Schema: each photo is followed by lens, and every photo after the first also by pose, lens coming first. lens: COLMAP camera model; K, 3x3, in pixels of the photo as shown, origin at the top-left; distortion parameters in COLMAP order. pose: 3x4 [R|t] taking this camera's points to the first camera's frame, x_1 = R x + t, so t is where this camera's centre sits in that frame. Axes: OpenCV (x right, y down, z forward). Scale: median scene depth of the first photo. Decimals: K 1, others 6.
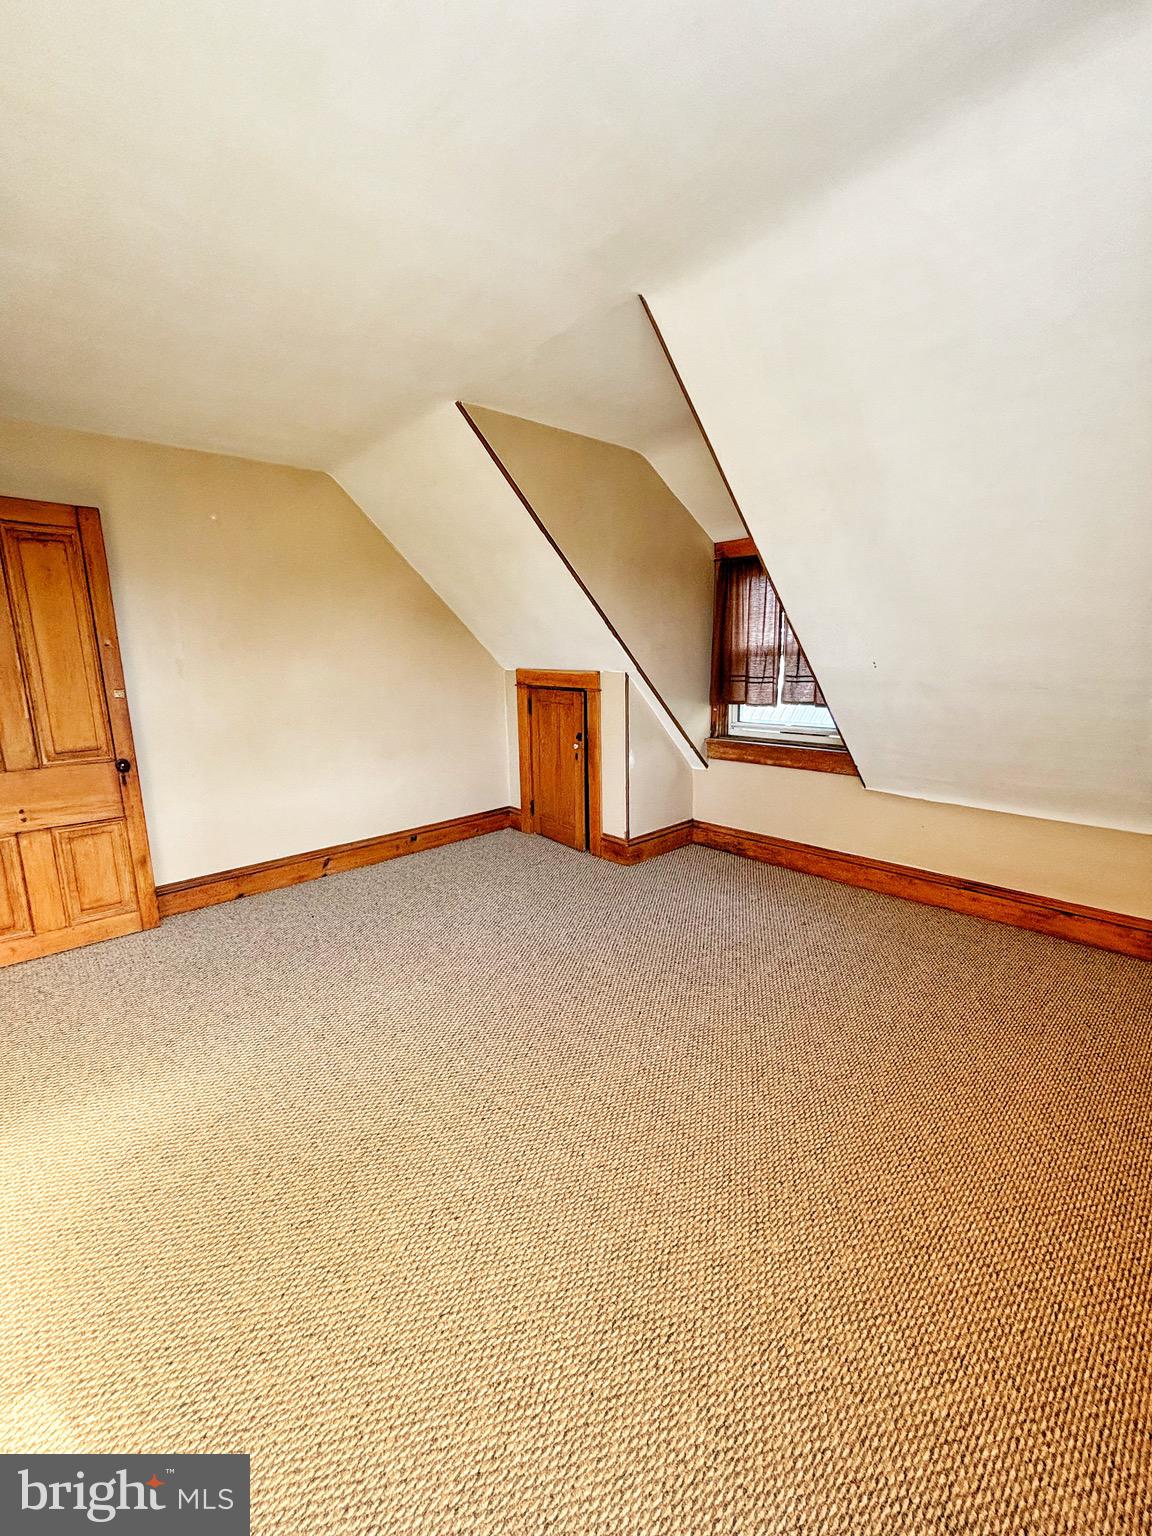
lens RADIAL K [[618.4, 0, 575.0], [0, 618.4, 763.6], [0, 0, 1]] dist [-0.003263, -0.000381]
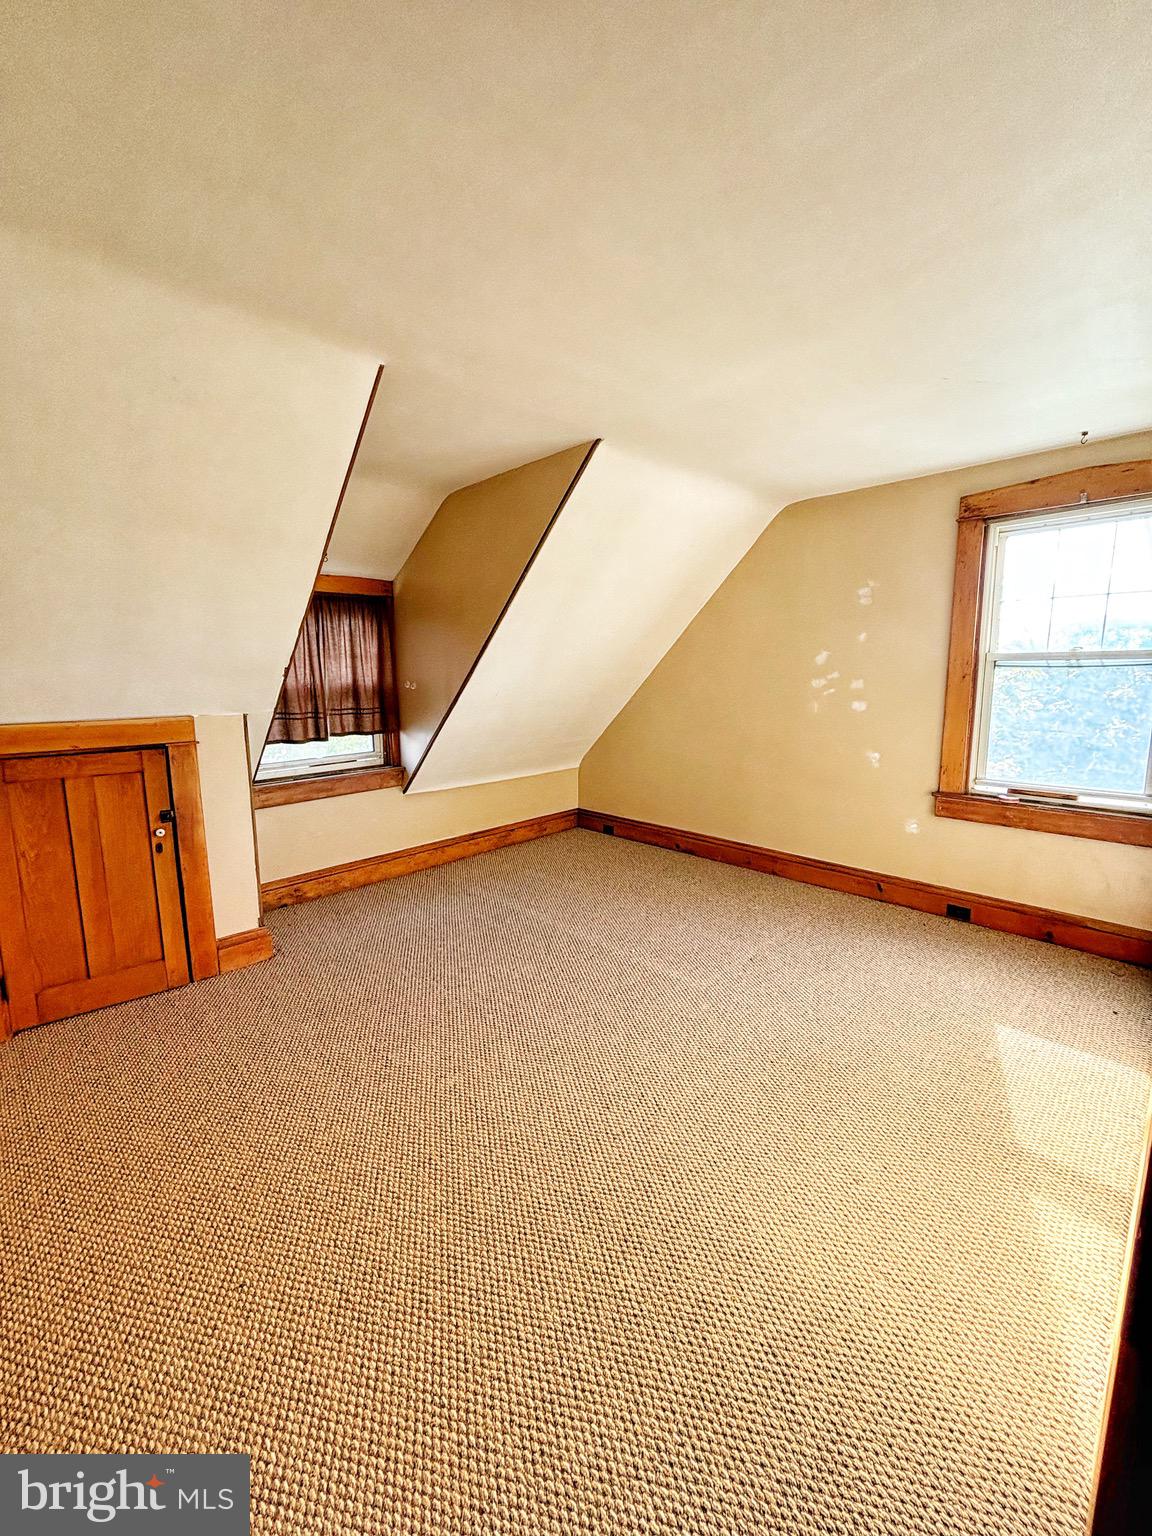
lens RADIAL K [[618.4, 0, 574.9], [0, 618.4, 767.1], [0, 0, 1]] dist [-0.003263, -0.000381]
pose [[-0.060520, -0.131104, 0.989520, -0.694405], [0.188396, 0.972019, 0.140308, -0.109536], [-0.980227, 0.194913, -0.034127, 0.604806]]
